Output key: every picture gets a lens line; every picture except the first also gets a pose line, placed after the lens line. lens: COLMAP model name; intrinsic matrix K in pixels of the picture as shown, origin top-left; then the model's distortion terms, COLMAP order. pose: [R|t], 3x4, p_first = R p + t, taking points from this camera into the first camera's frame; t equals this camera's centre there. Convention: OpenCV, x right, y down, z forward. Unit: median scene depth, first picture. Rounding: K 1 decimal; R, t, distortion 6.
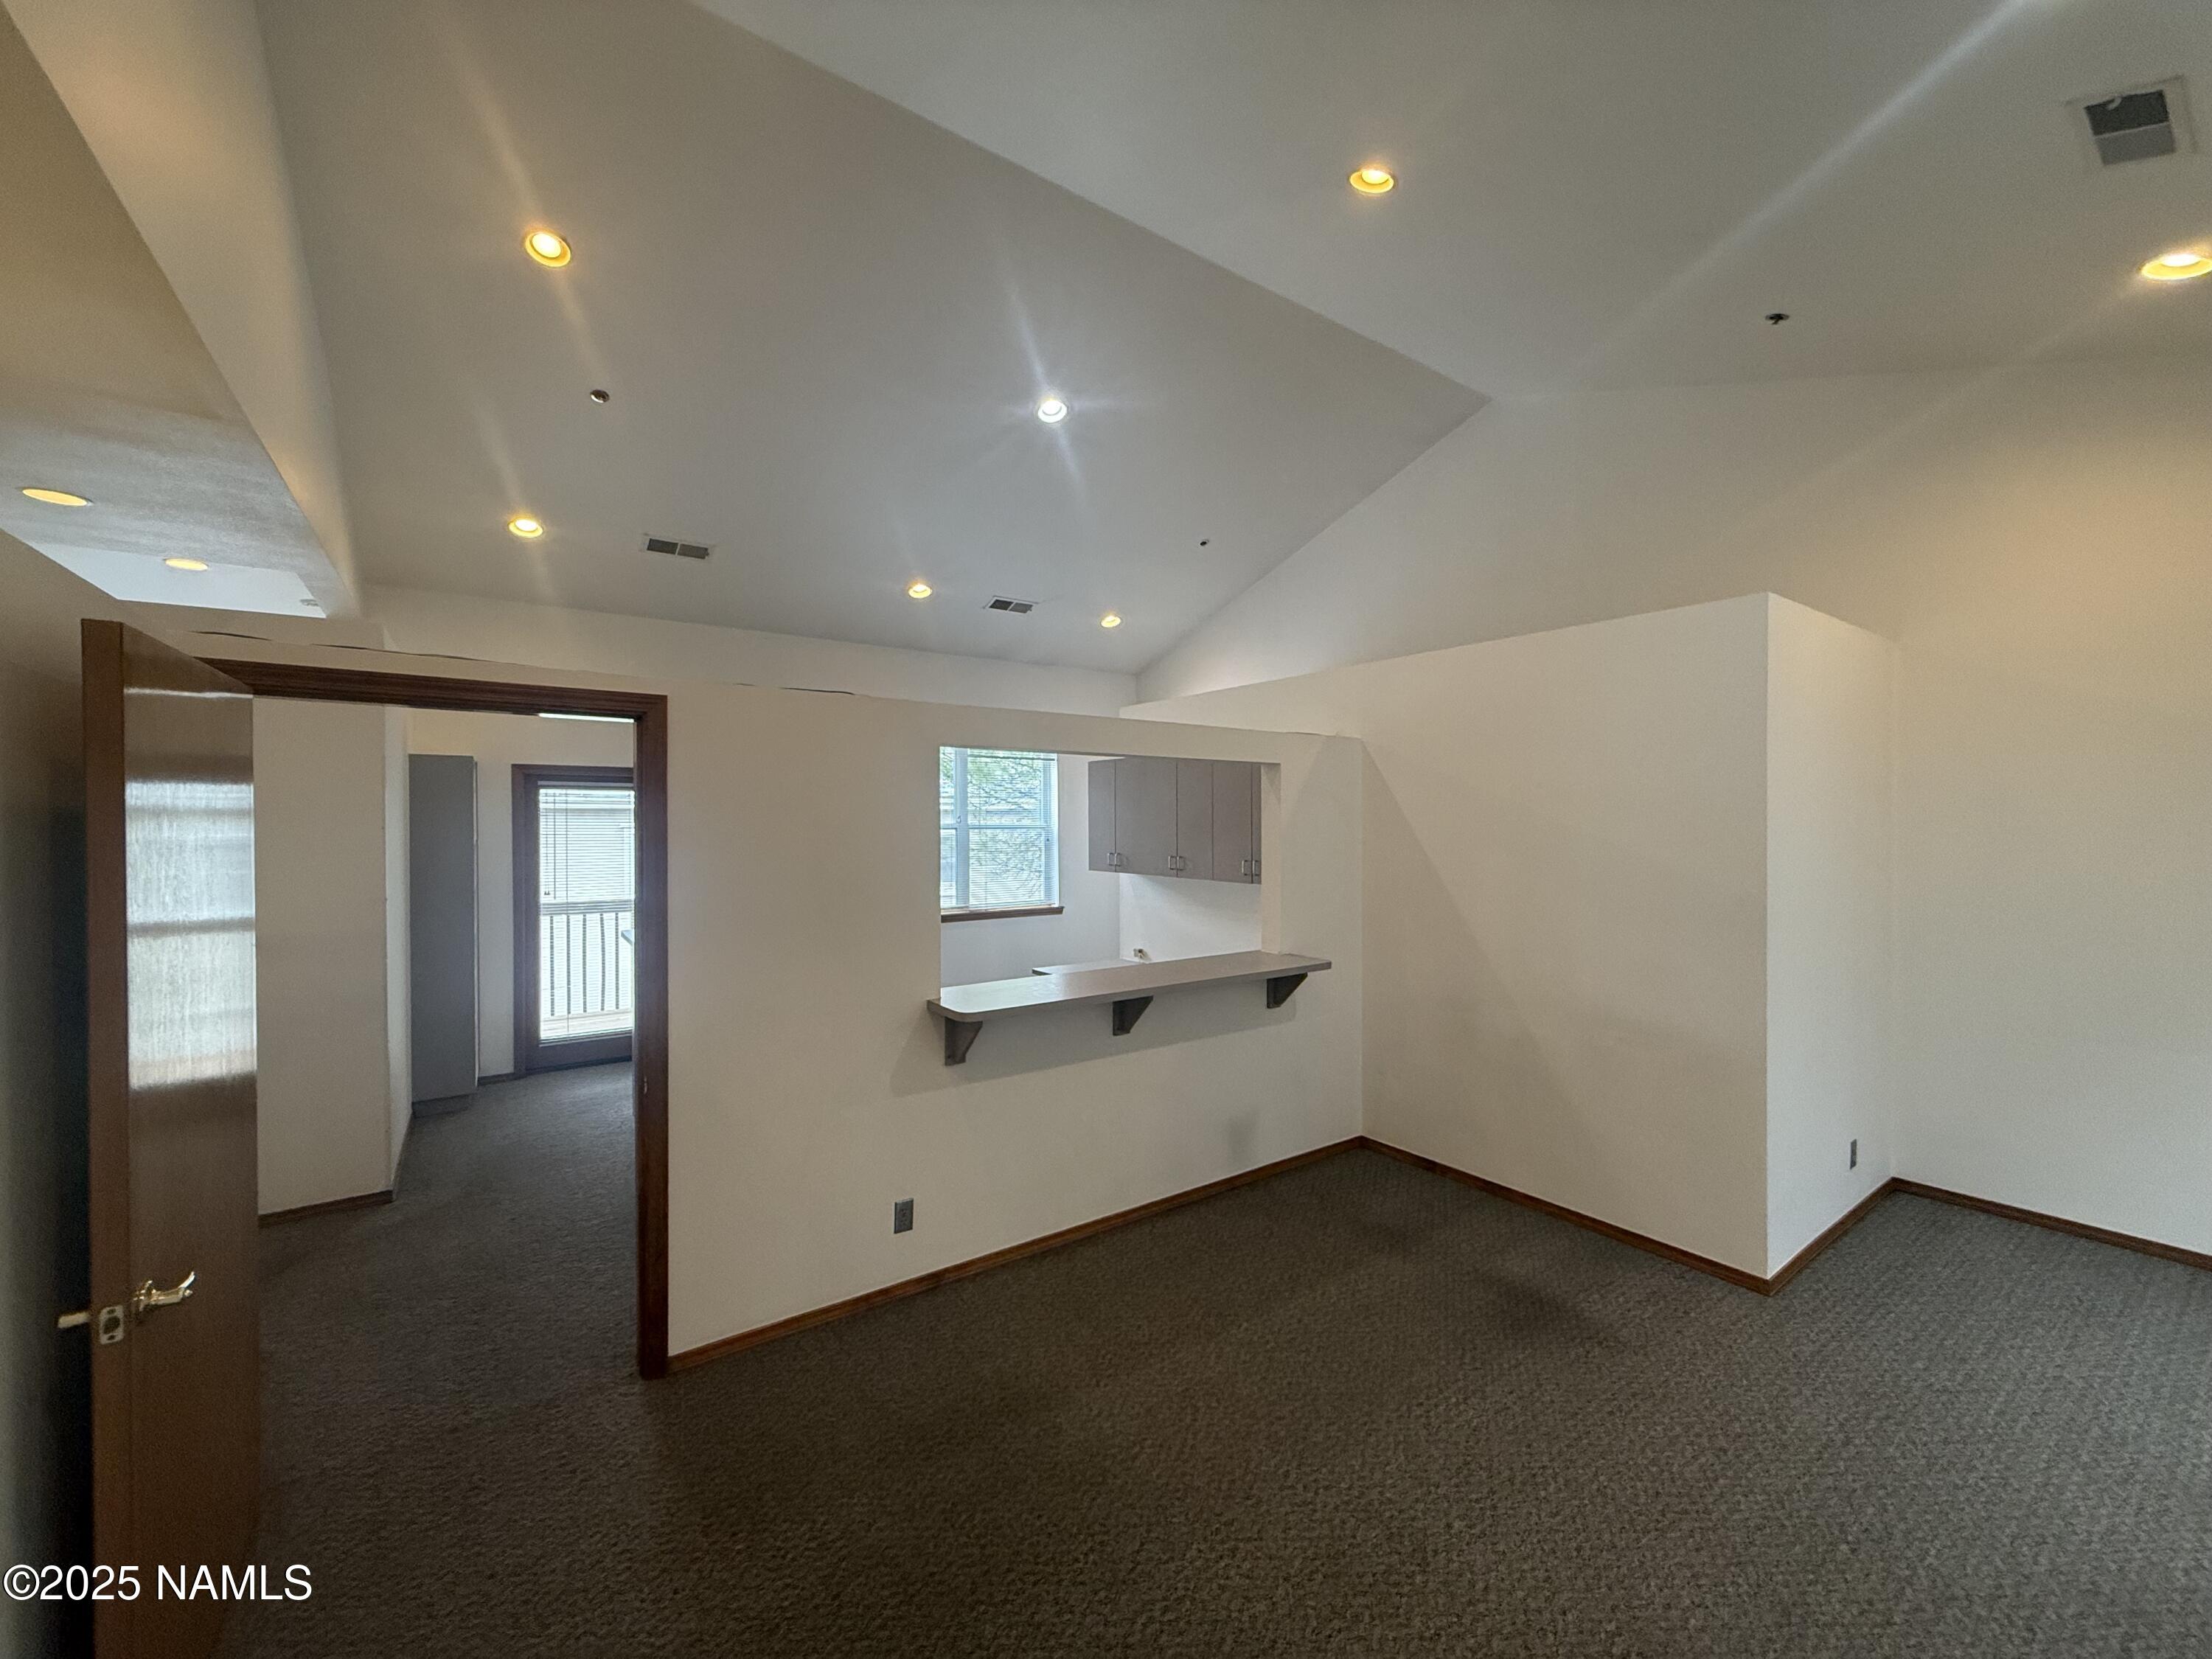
lens RADIAL K [[880.7, 0, 1110.1], [0, 880.7, 823.5], [0, 0, 1]] dist [-0.000502, -0.000248]
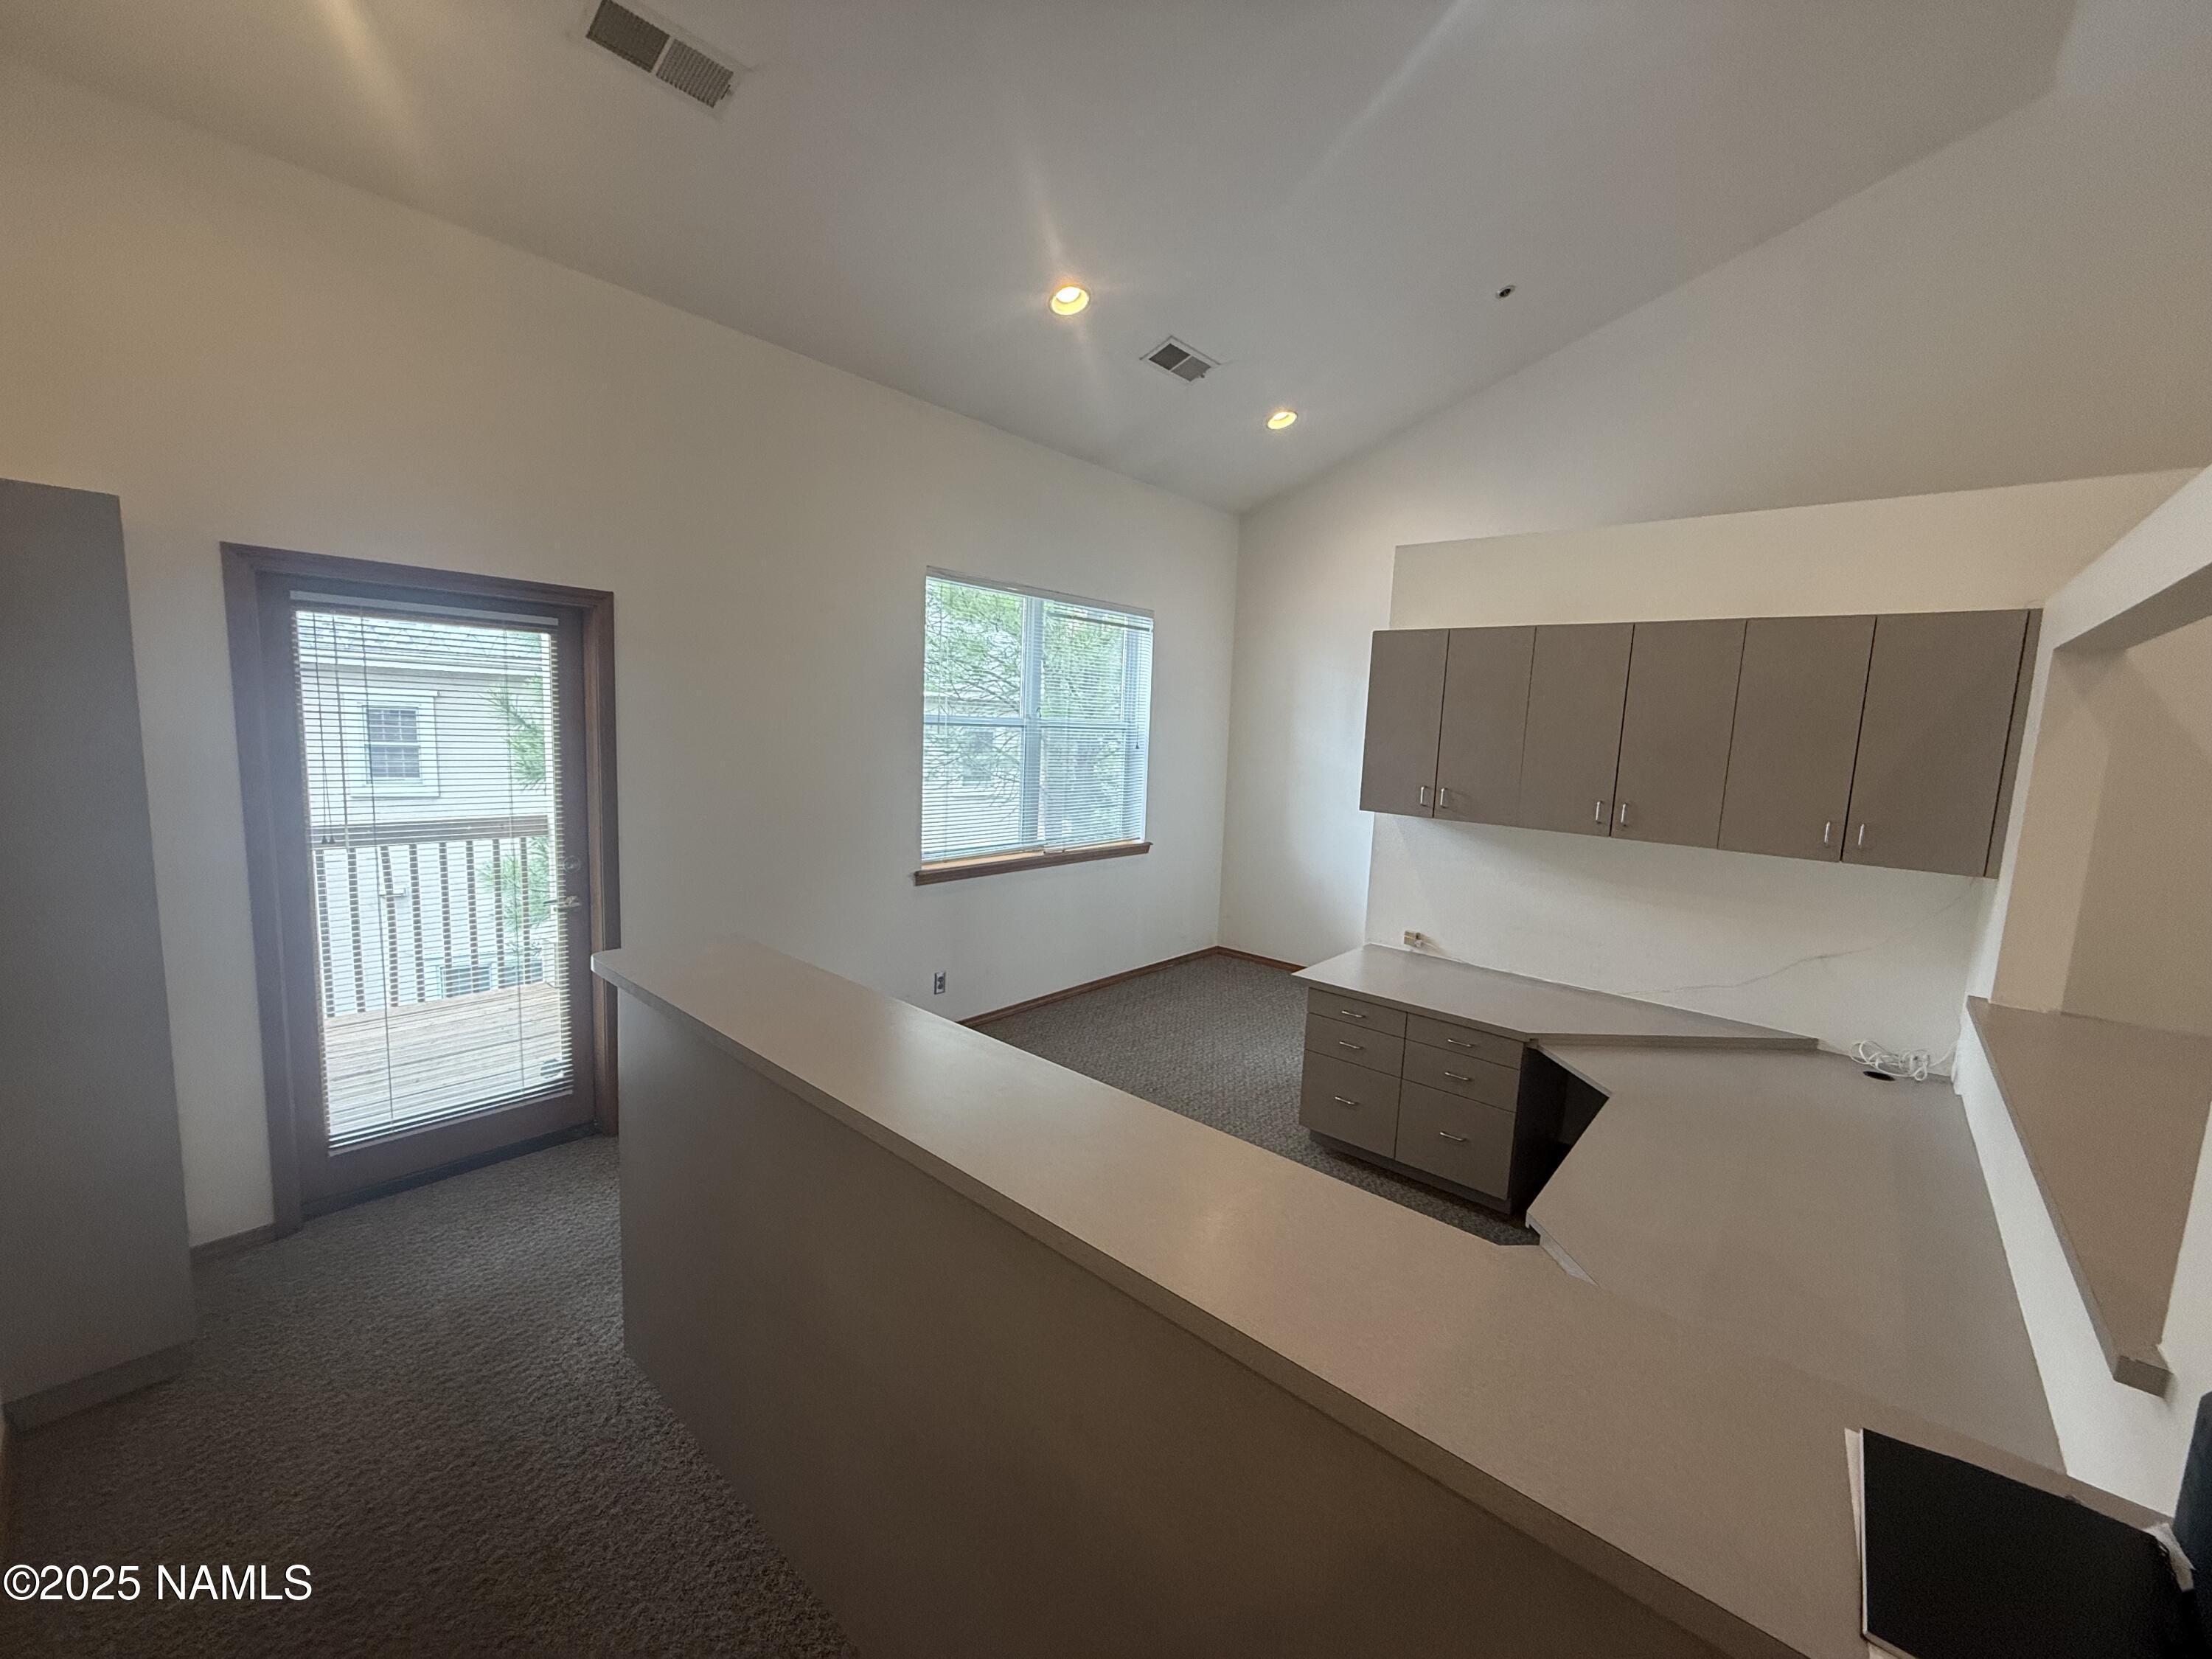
lens RADIAL K [[880.7, 0, 1111.1], [0, 880.7, 827.7], [0, 0, 1]] dist [-0.000502, -0.000248]
pose [[0.971782, 0.014593, 0.235428, -0.535153], [-0.043541, 0.992031, 0.118232, -0.000487], [-0.231826, -0.125146, 0.964674, 0.703437]]
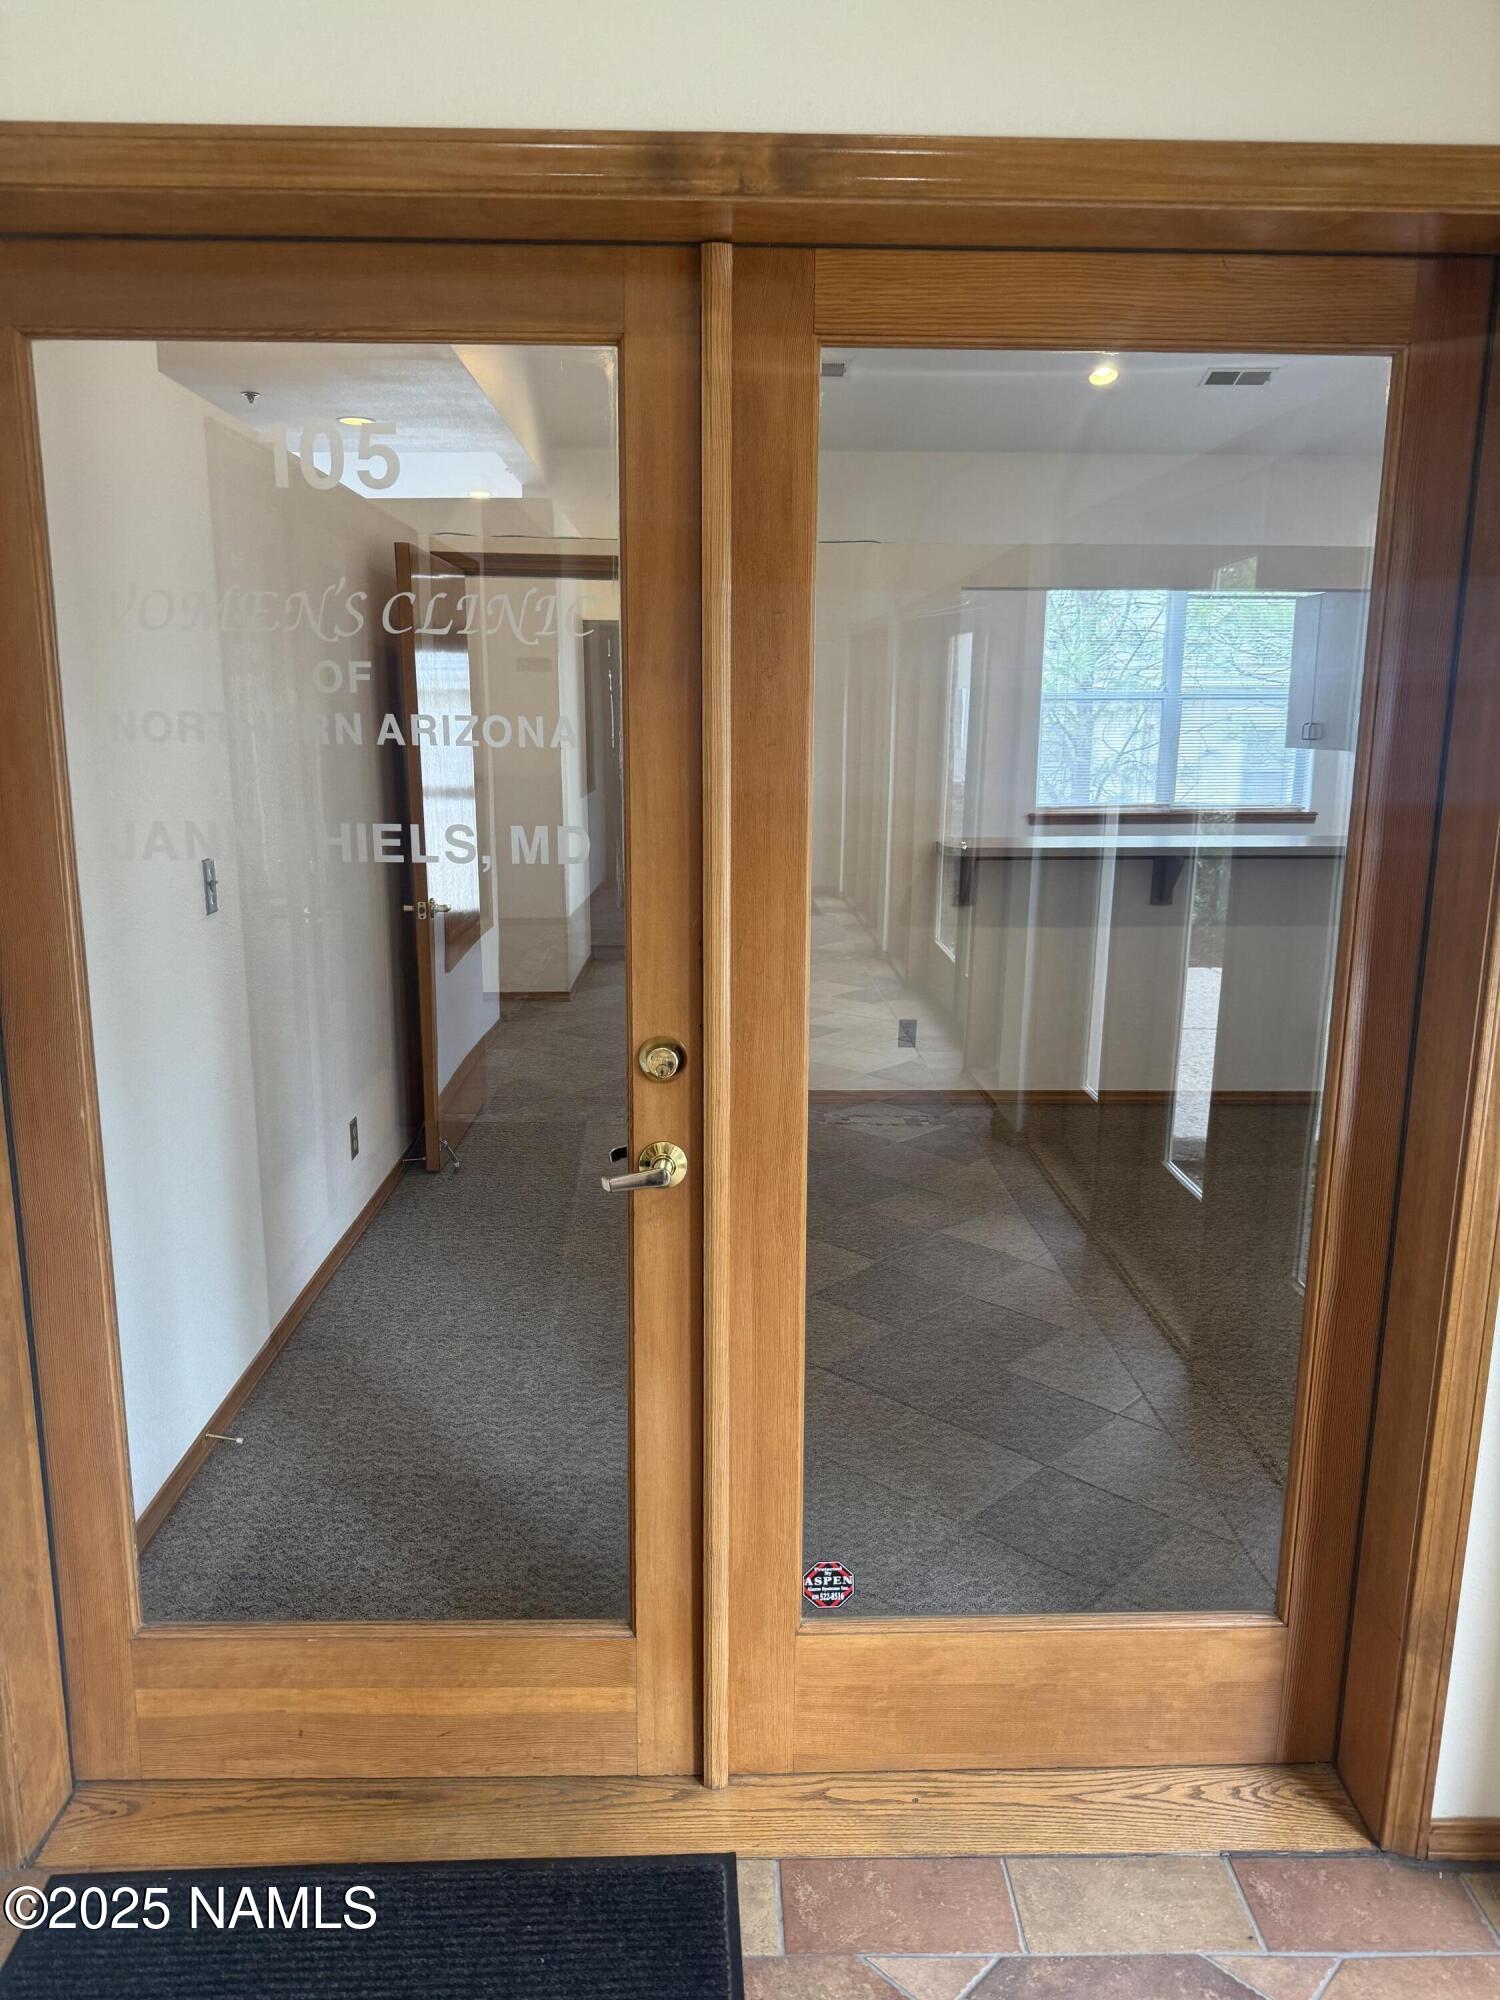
lens RADIAL K [[1411.6, 0, 758.4], [0, 1411.6, 1001.4], [0, 0, 1]] dist [0.045926, -0.015222]
pose [[0.830652, 0.114889, -0.544809, 0.462569], [-0.007326, 0.980651, 0.195628, 0.048271], [0.556743, -0.158508, 0.815422, -0.445194]]
